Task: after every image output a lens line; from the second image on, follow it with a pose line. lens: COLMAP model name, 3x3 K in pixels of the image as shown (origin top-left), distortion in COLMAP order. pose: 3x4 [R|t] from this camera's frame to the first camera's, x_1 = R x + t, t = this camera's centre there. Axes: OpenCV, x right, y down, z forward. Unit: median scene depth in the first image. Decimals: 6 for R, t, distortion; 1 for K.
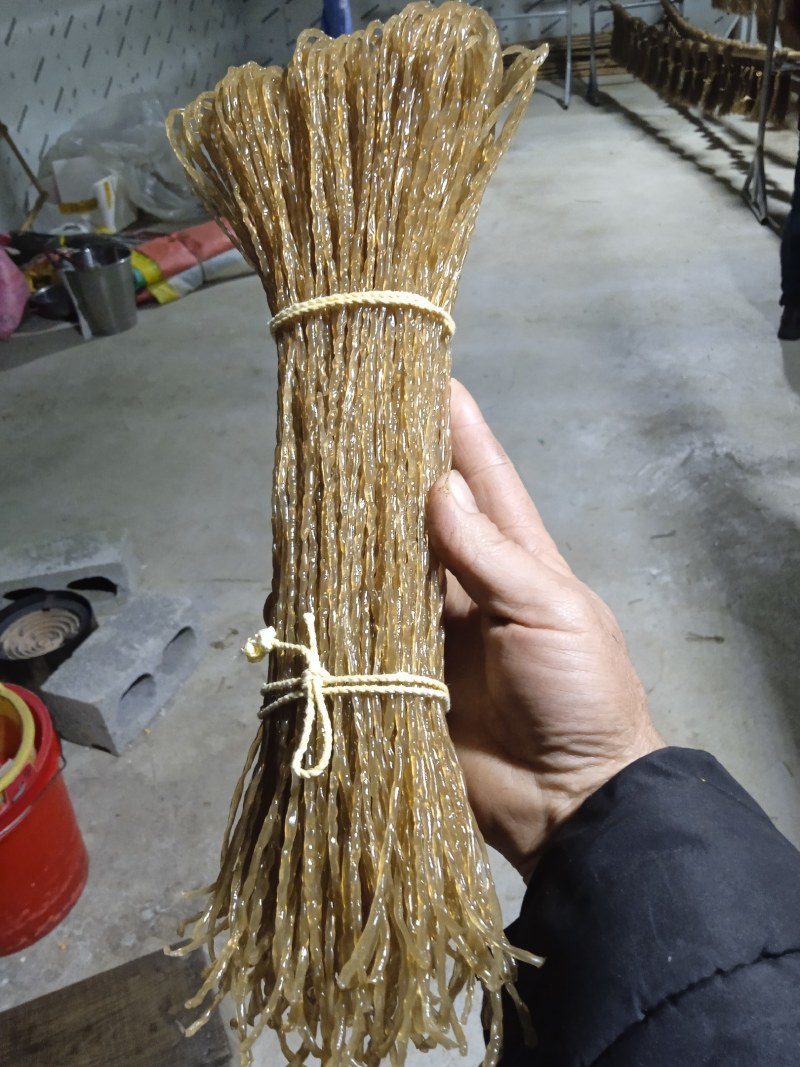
lens RADIAL K [[913.3, 0, 404.2], [0, 913.3, 534.9], [0, 0, 1]] dist [0.070320, -0.067247]
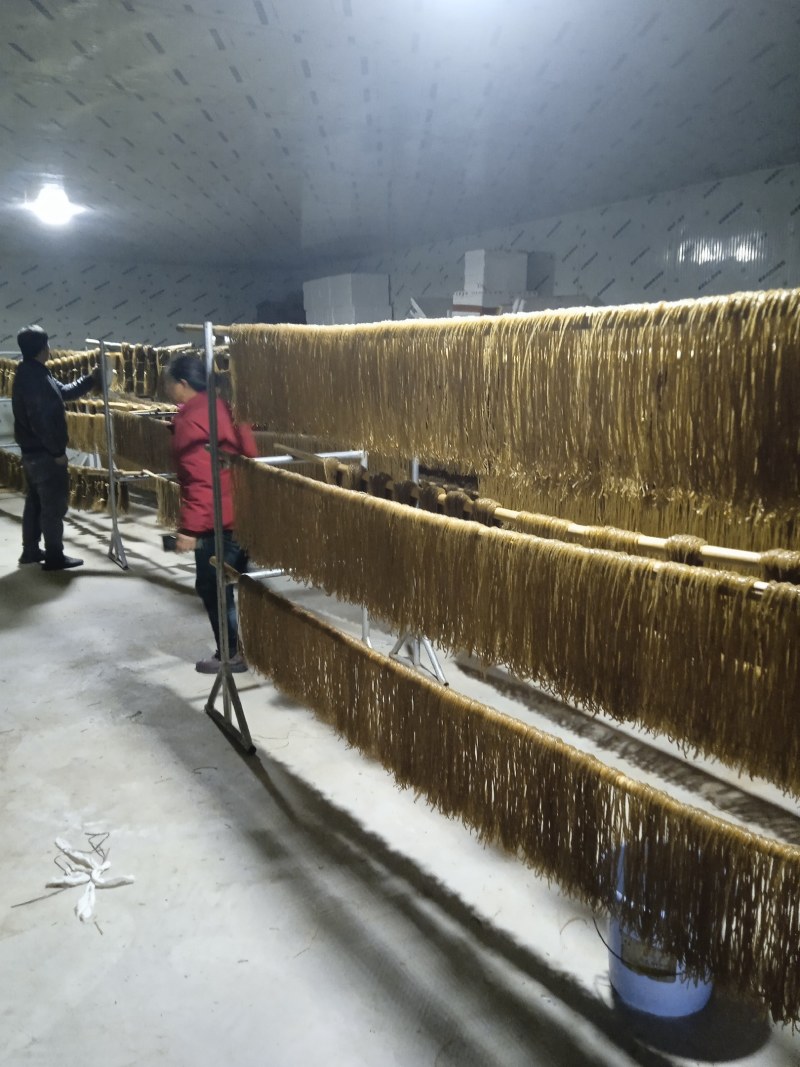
lens RADIAL K [[832.4, 0, 396.0], [0, 832.4, 527.9], [0, 0, 1]] dist [-0.008123, -0.005227]
pose [[0.788539, -0.019250, 0.614683, -0.097460], [0.274247, 0.905631, -0.323453, 0.159485], [-0.550449, 0.423630, 0.719405, -0.249198]]
